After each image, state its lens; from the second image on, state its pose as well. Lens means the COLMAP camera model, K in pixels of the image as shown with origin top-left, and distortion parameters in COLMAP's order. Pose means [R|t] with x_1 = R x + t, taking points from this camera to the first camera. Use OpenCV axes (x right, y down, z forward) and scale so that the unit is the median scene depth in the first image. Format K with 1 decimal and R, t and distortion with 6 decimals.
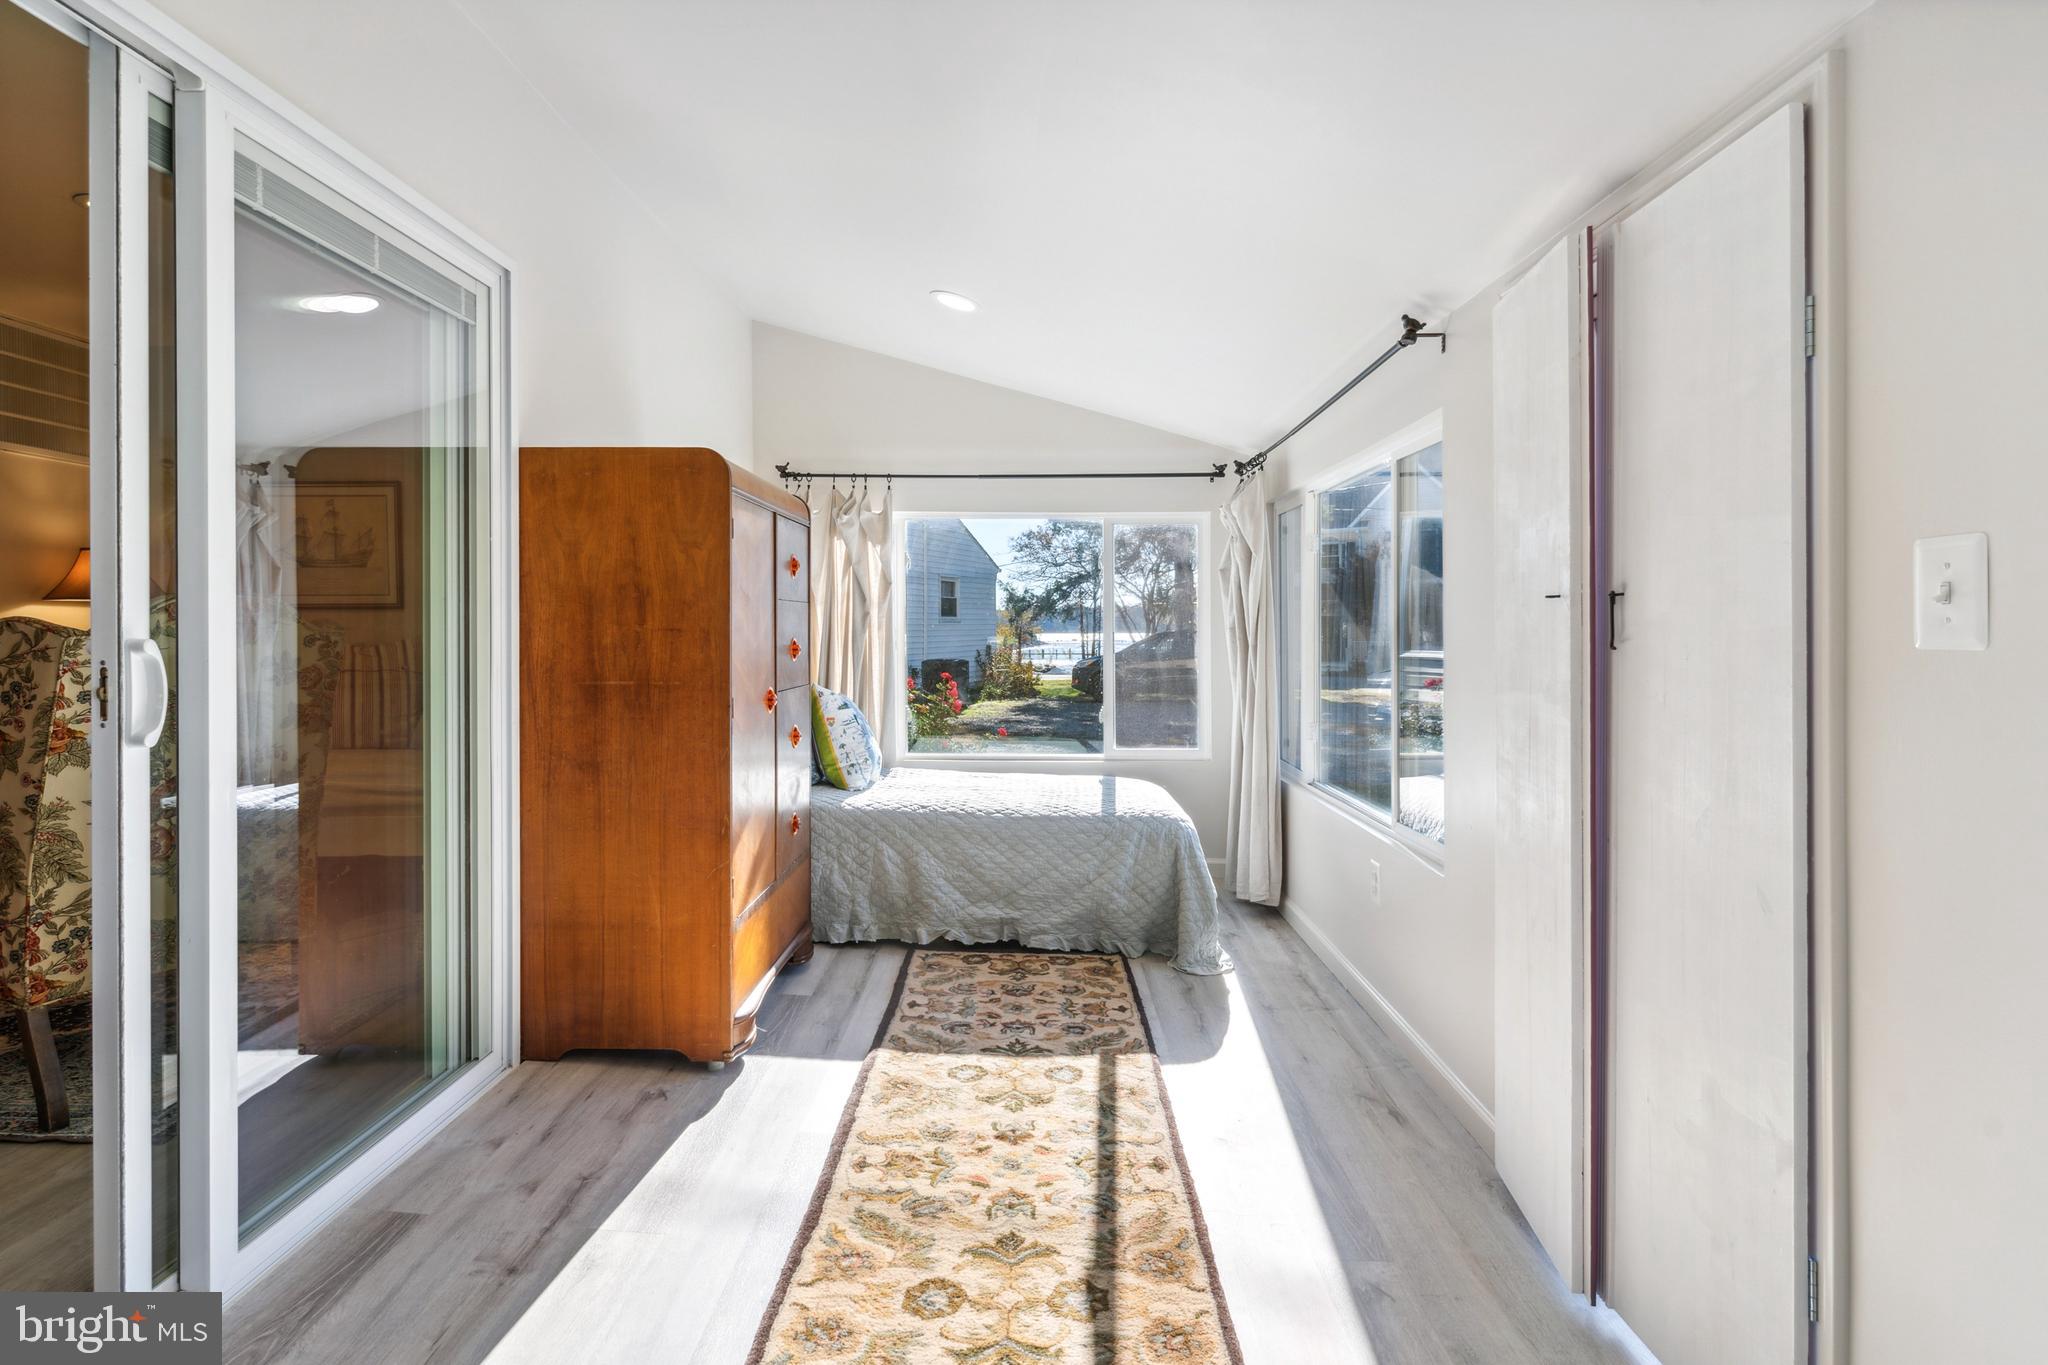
lens RADIAL K [[1000.4, 0, 1007.0], [0, 1000.4, 640.3], [0, 0, 1]] dist [0.009242, -0.003357]
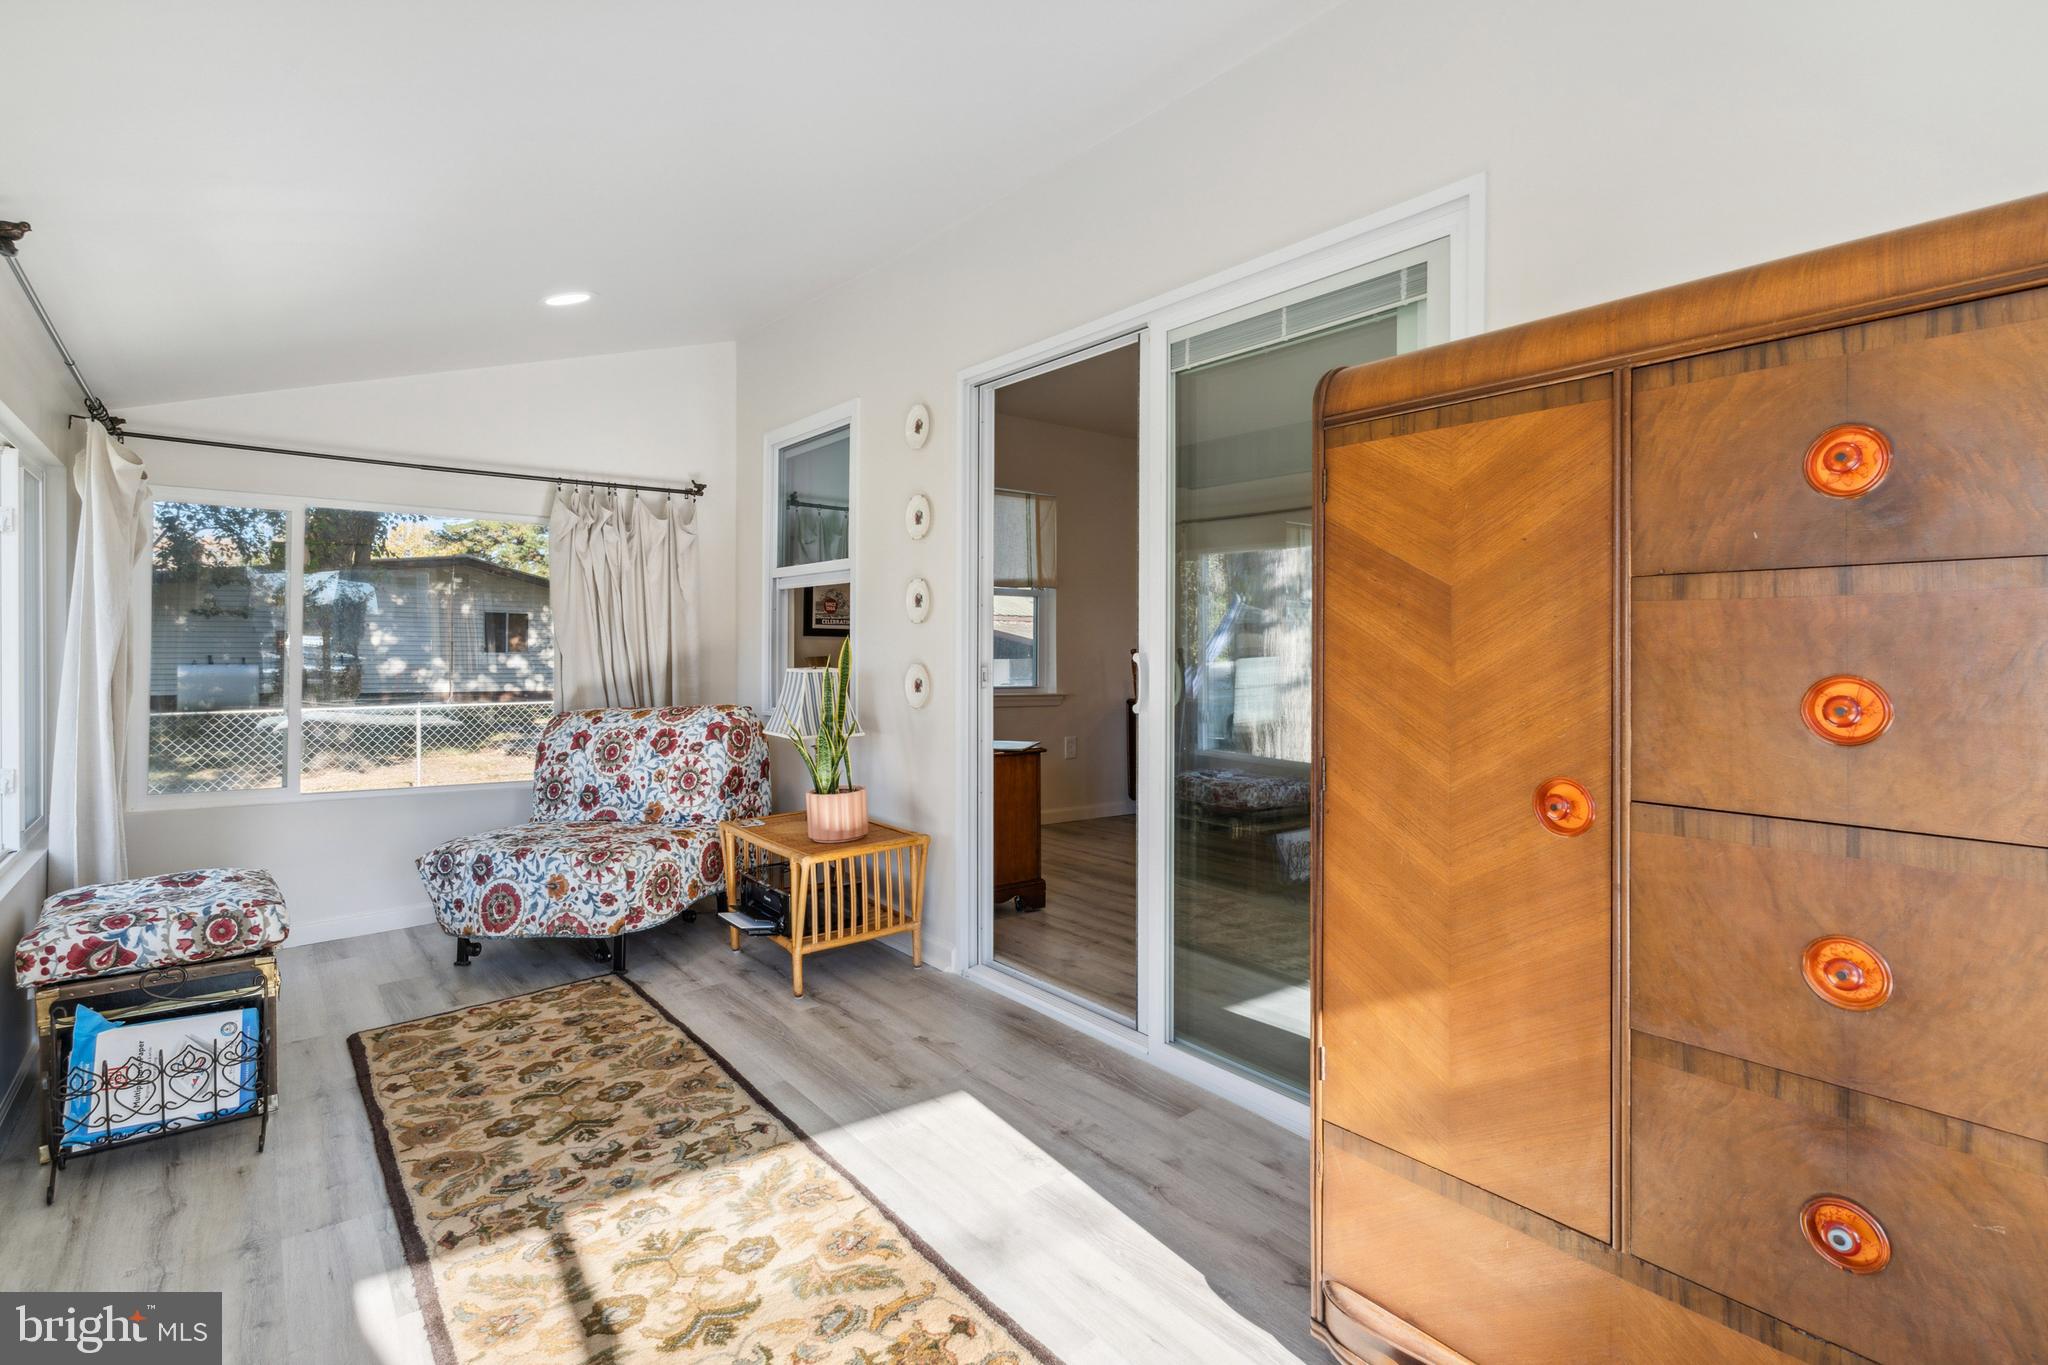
lens RADIAL K [[1000.4, 0, 1032.0], [0, 1000.4, 660.7], [0, 0, 1]] dist [0.009242, -0.003357]
pose [[-0.763429, 0.004094, -0.645879, 0.266348], [-0.014276, 0.999629, 0.023210, -0.016408], [0.645734, 0.026940, -0.763087, 1.345049]]
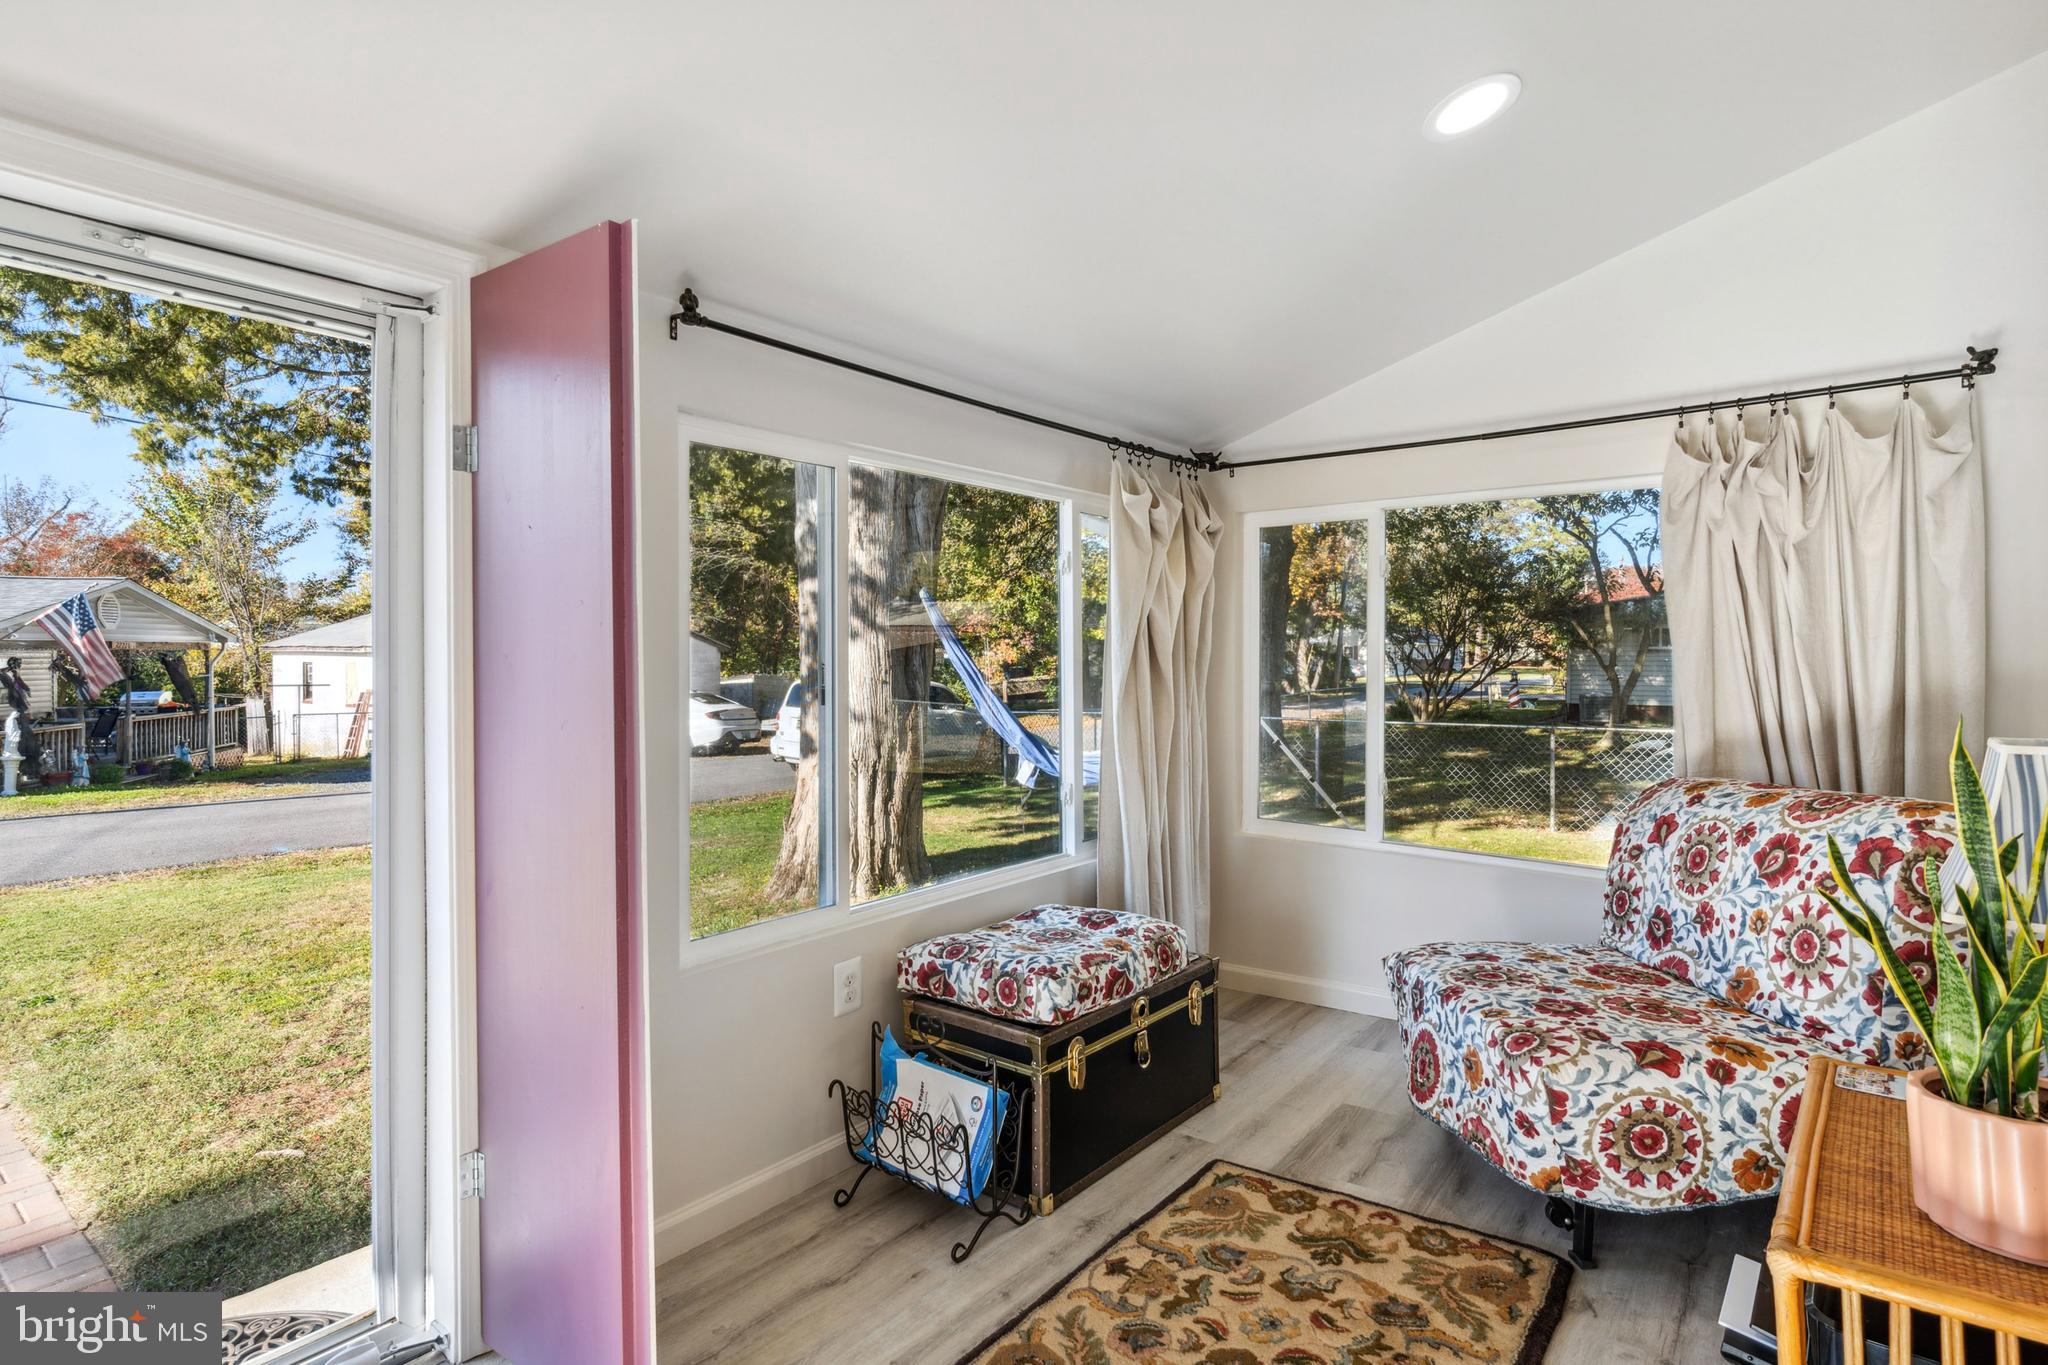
lens RADIAL K [[1000.4, 0, 1066.5], [0, 1000.4, 672.1], [0, 0, 1]] dist [0.009242, -0.003357]
pose [[-0.808094, -0.002976, 0.589047, -0.307432], [0.011158, 0.999730, 0.020358, -0.021692], [-0.588949, 0.023024, -0.807843, 0.802710]]
